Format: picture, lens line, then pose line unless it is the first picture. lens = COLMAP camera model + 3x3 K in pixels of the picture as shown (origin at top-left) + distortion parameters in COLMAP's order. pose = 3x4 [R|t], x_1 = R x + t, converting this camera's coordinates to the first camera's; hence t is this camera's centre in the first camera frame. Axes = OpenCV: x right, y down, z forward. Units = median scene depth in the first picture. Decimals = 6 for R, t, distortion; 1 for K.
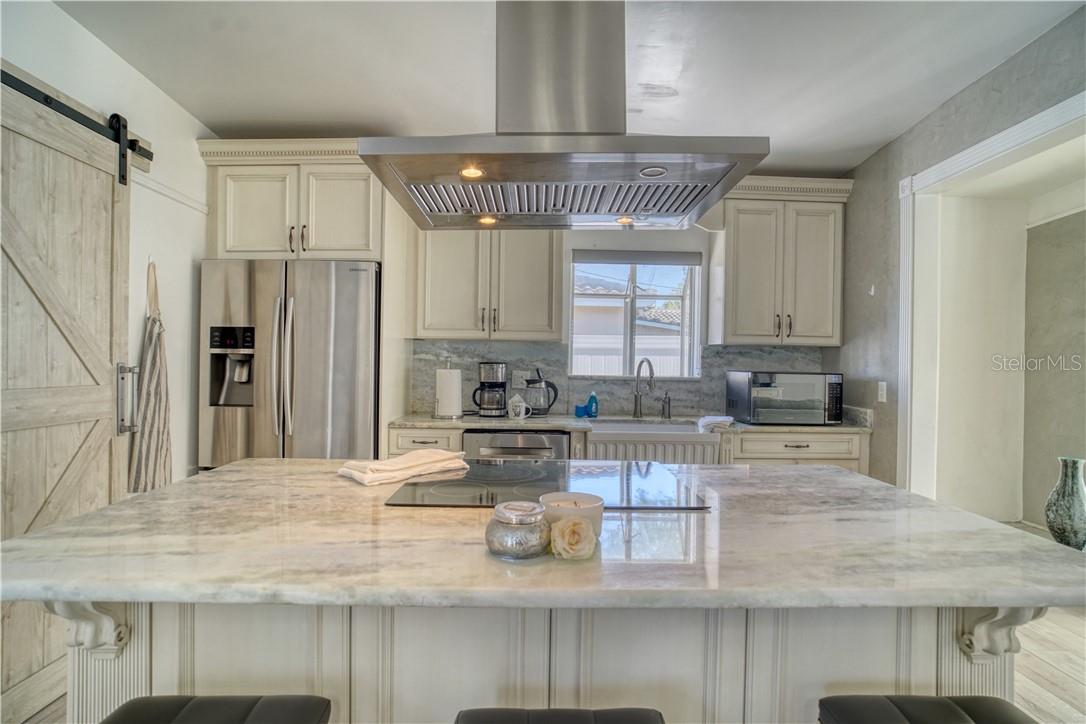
lens RADIAL K [[561.9, 0, 545.9], [0, 561.9, 361.0], [0, 0, 1]] dist [-0.053189, 0.026083]
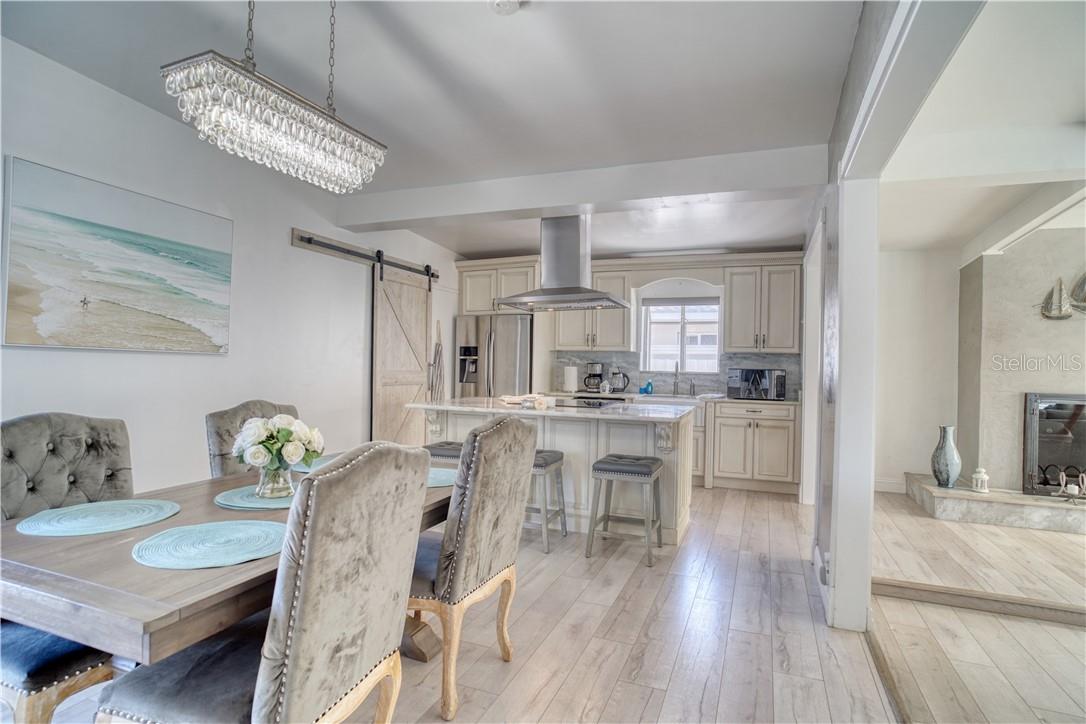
lens RADIAL K [[561.9, 0, 548.3], [0, 561.9, 361.6], [0, 0, 1]] dist [-0.053189, 0.026083]
pose [[0.926687, 0.000412, -0.375833, 0.471556], [-0.002878, 0.999978, -0.006001, 0.009132], [0.375822, 0.006643, 0.926668, -0.791920]]
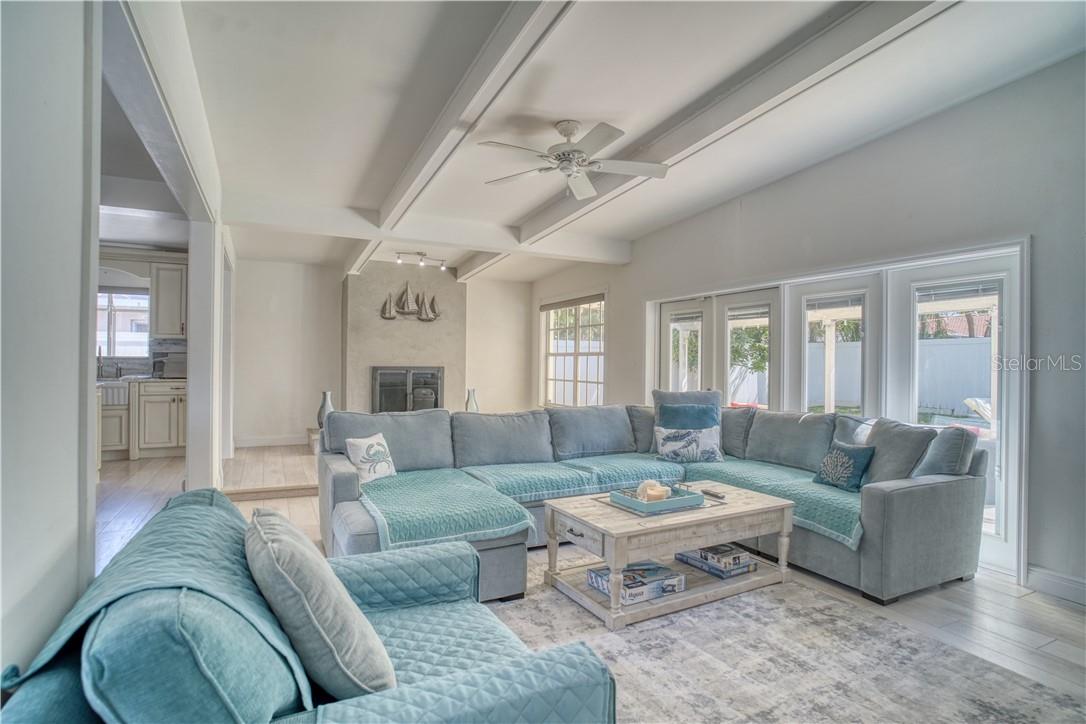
lens RADIAL K [[561.9, 0, 545.8], [0, 561.9, 359.4], [0, 0, 1]] dist [-0.053189, 0.026083]
pose [[0.900960, -0.009539, 0.433797, 0.730324], [0.007524, 0.999951, 0.006361, 0.040168], [-0.433836, -0.002468, 0.900988, -1.300459]]
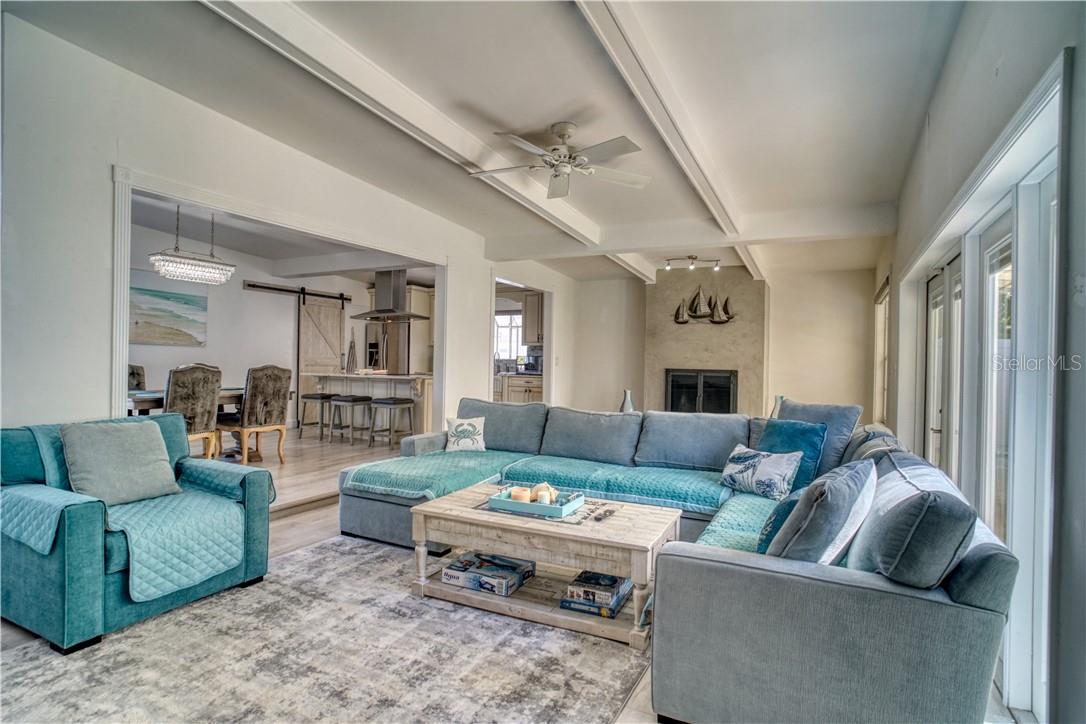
lens RADIAL K [[561.9, 0, 547.7], [0, 561.9, 361.9], [0, 0, 1]] dist [-0.053189, 0.026083]
pose [[0.882859, -0.000699, -0.469637, 1.706956], [-0.002167, 0.999982, -0.005560, 0.061021], [0.469633, 0.005926, 0.882842, -1.320654]]
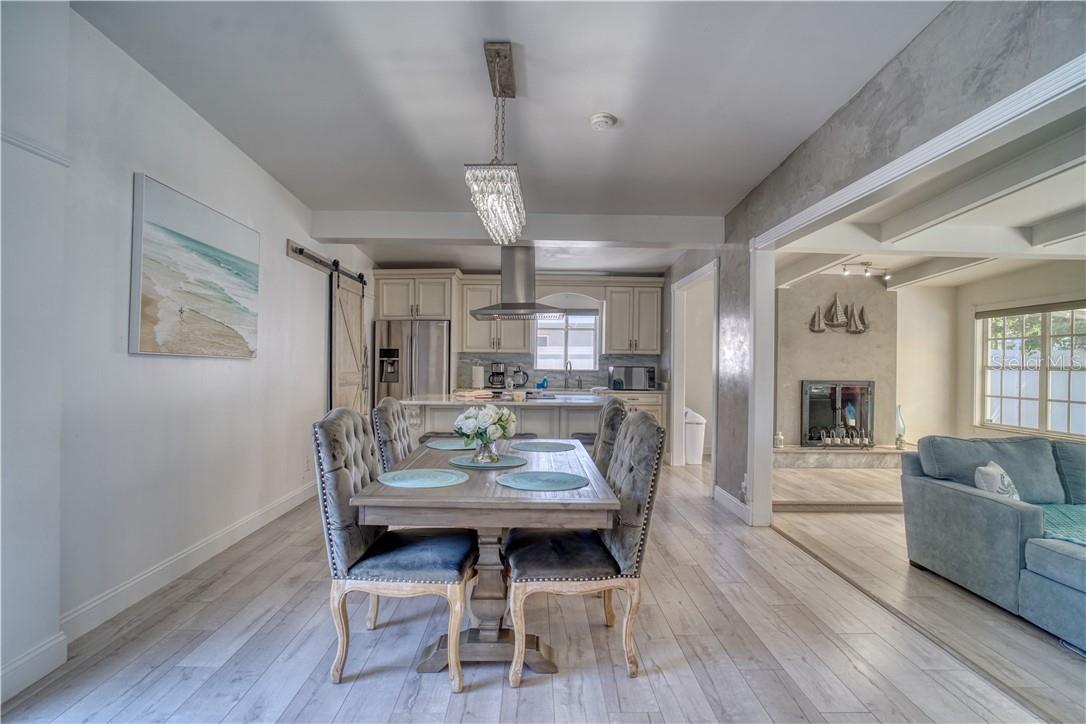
lens RADIAL K [[561.9, 0, 549.4], [0, 561.9, 357.6], [0, 0, 1]] dist [-0.053189, 0.026083]
pose [[0.999935, -0.006457, 0.009384, 0.083763], [0.006540, 0.999940, -0.008841, 0.001630], [-0.009327, 0.008902, 0.999917, -1.181044]]
